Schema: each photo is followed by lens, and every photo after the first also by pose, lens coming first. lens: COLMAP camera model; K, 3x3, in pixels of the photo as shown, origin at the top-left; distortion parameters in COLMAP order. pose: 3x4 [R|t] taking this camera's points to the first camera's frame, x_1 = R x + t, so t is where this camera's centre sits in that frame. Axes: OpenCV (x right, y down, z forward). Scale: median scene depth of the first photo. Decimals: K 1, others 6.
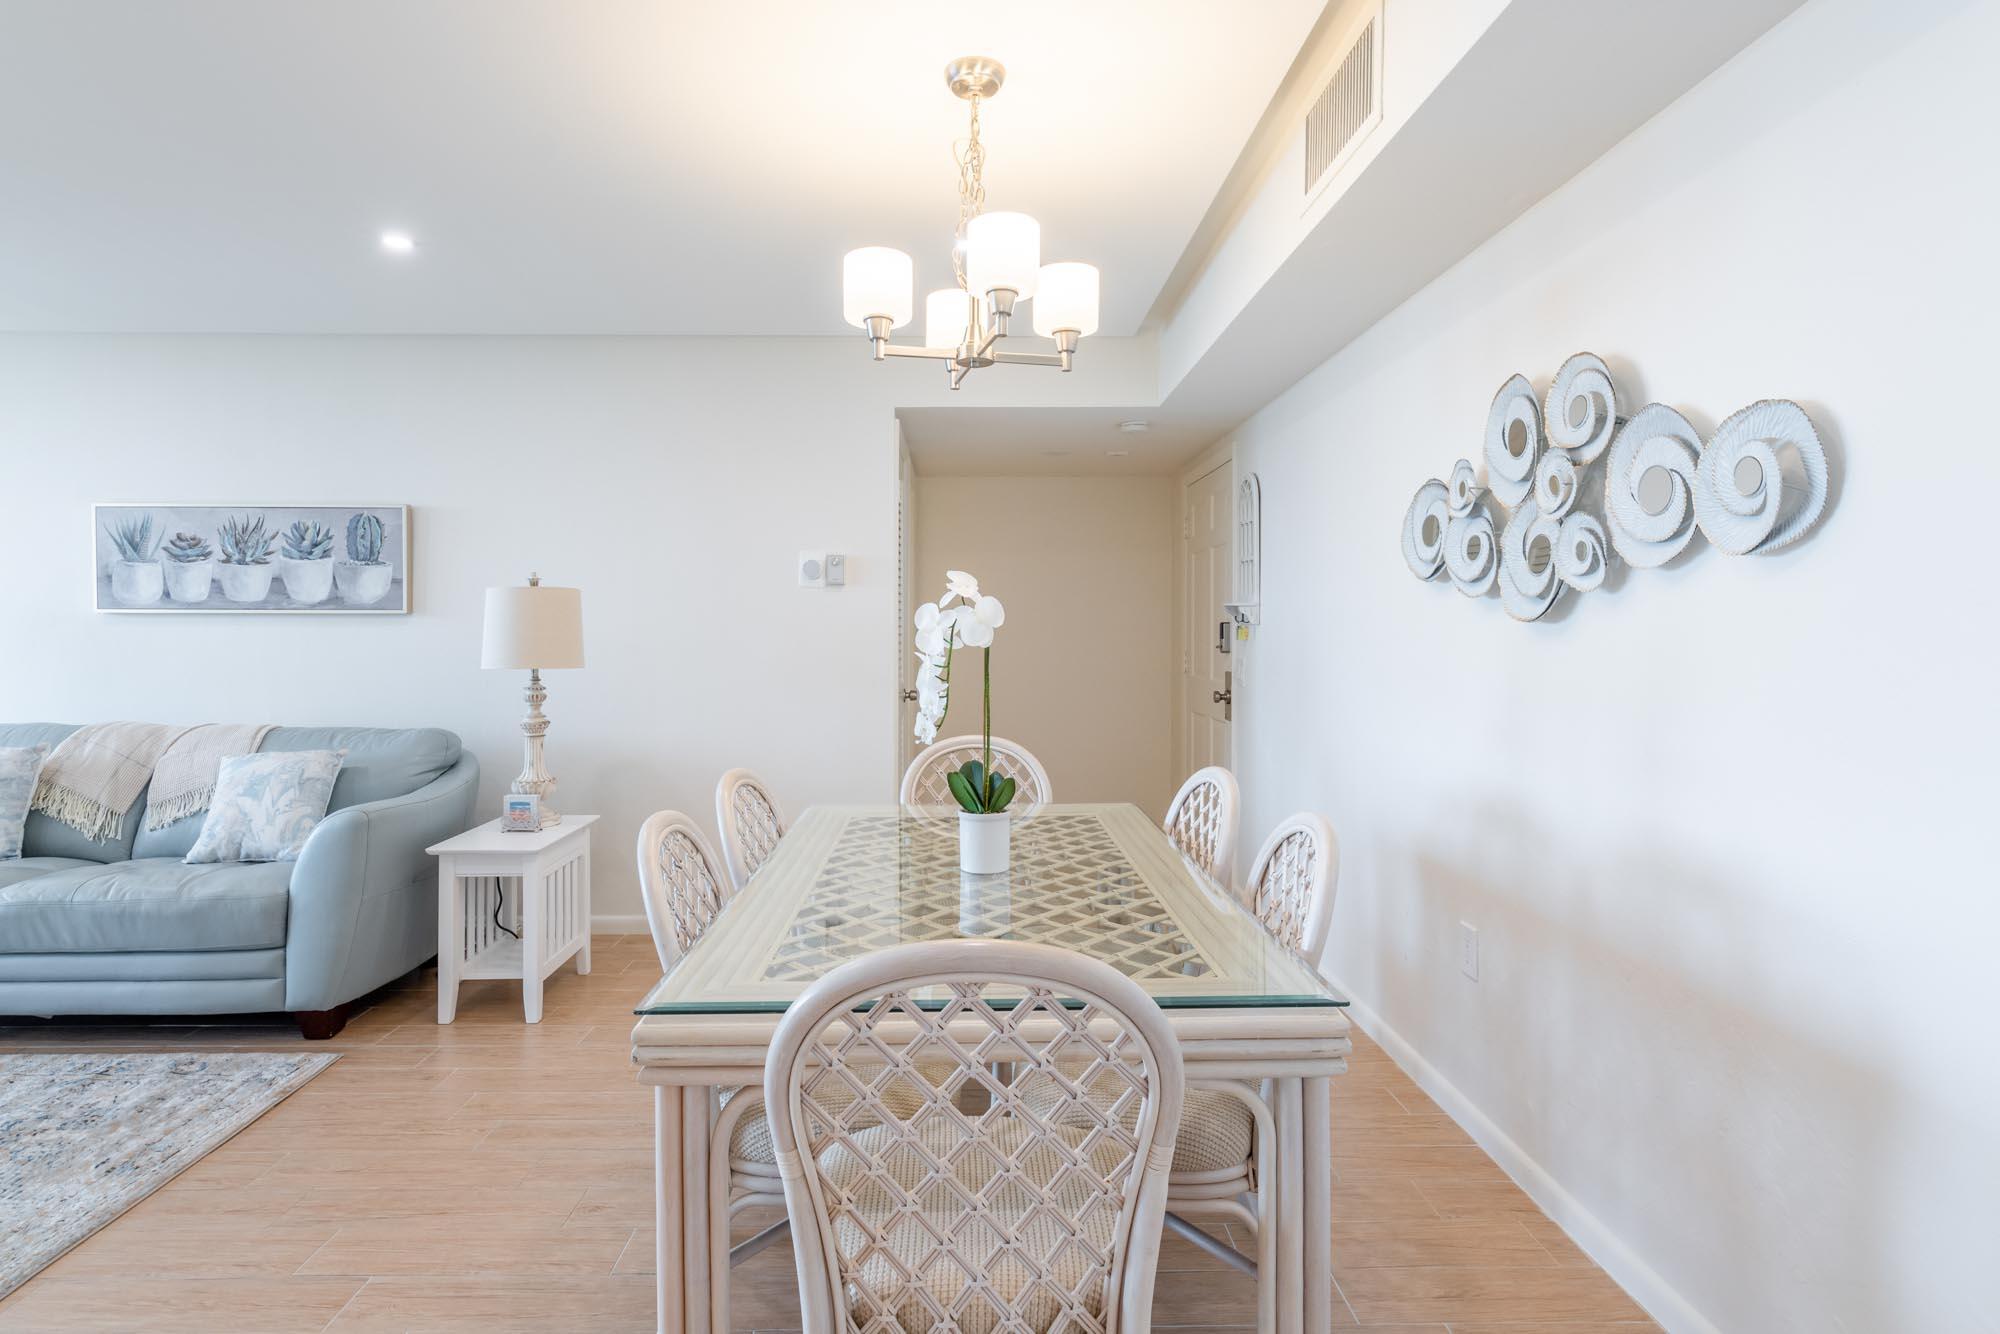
lens RADIAL K [[990.5, 0, 997.4], [0, 990.5, 649.4], [0, 0, 1]] dist [0.005371, 0.002543]
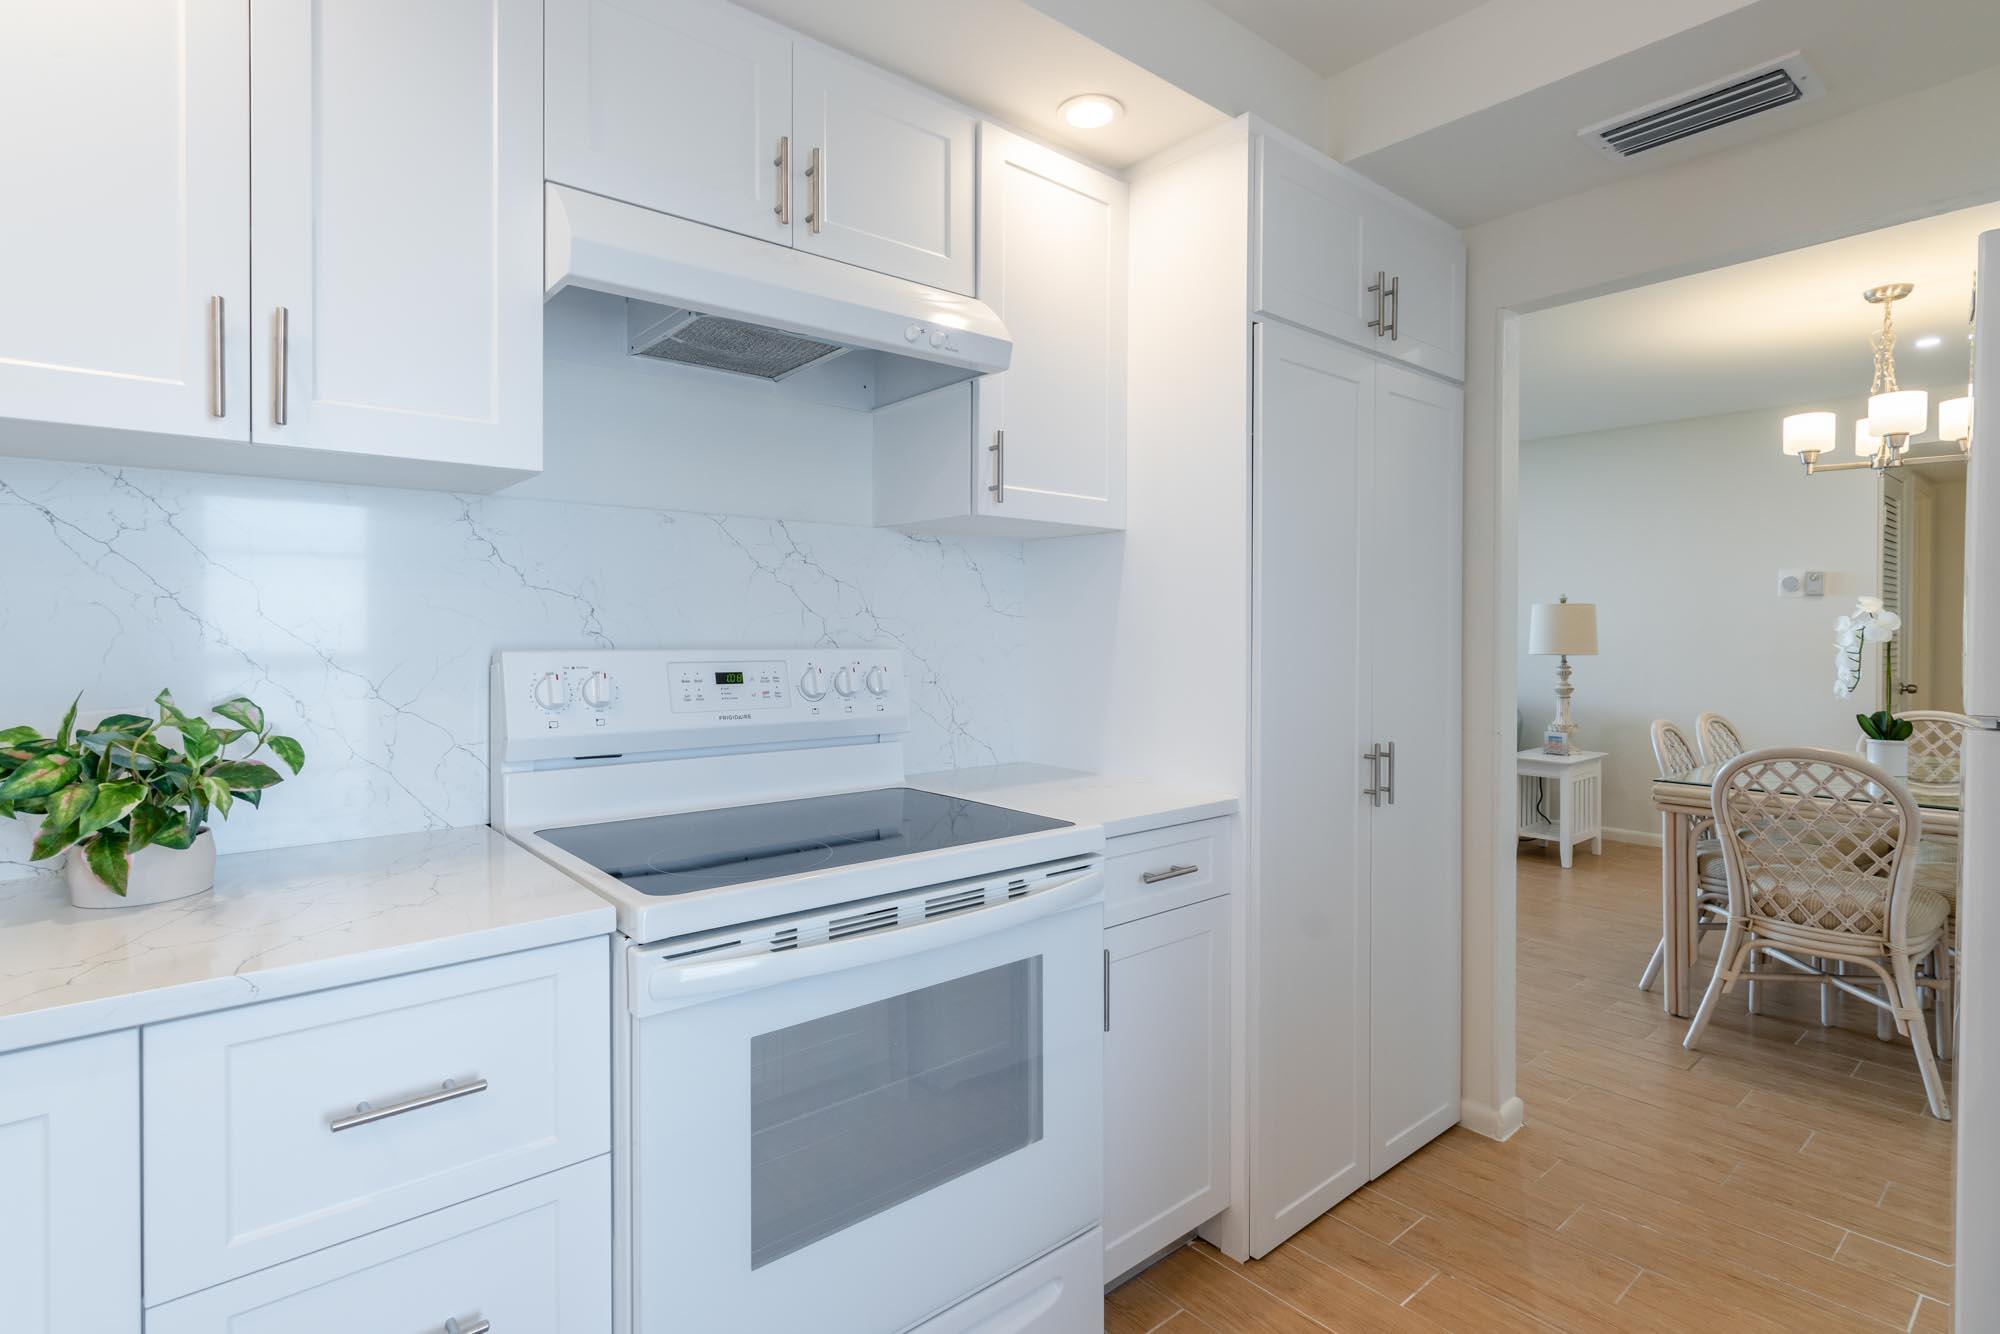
lens RADIAL K [[990.5, 0, 983.3], [0, 990.5, 622.5], [0, 0, 1]] dist [0.005371, 0.002543]
pose [[0.613698, -0.002254, -0.789538, 0.323030], [-0.018782, 0.999671, -0.017453, 0.019075], [0.789317, 0.025540, 0.613454, -1.052230]]
